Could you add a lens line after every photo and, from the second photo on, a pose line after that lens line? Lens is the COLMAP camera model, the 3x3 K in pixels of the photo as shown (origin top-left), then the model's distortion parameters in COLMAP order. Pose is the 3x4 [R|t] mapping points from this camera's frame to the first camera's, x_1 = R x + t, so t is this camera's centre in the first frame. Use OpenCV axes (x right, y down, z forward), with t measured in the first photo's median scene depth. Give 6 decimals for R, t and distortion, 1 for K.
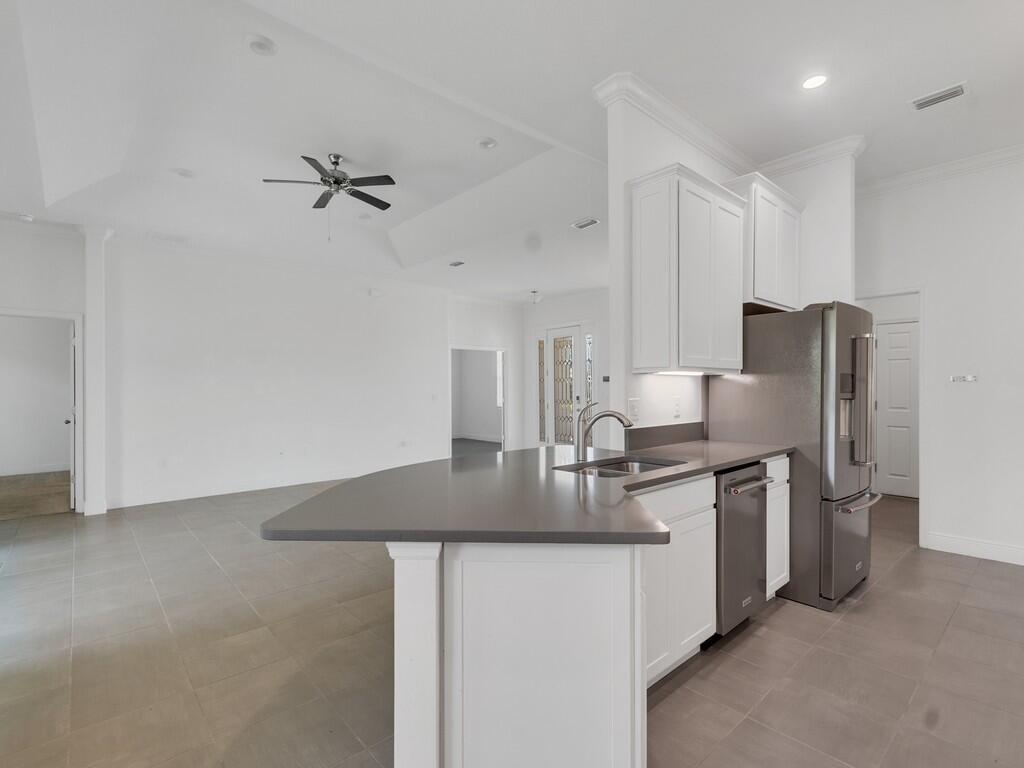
lens RADIAL K [[473.1, 0, 482.2], [0, 473.1, 401.9], [0, 0, 1]] dist [-0.008598, -0.003046]
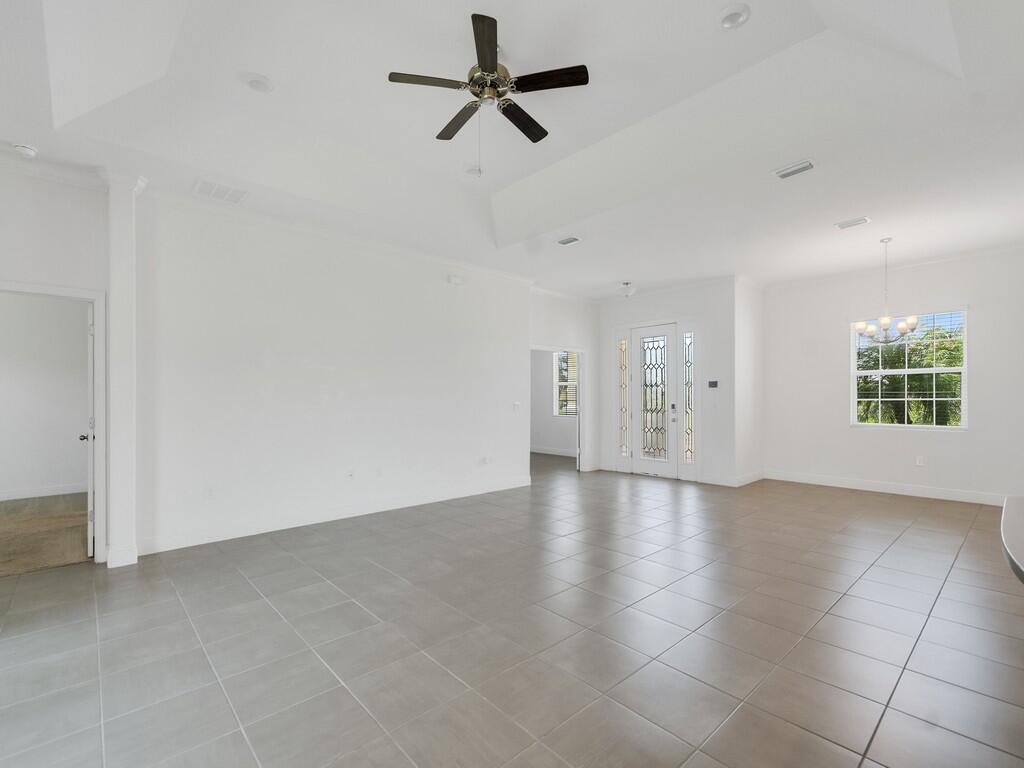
lens RADIAL K [[459.0, 0, 477.1], [0, 459.0, 408.9], [0, 0, 1]] dist [-0.001098, 0.000356]
pose [[0.999989, 0.000043, -0.004590, -0.260251], [-0.000061, 0.999992, -0.004040, -0.001297], [0.004590, 0.004041, 0.999981, 0.278340]]
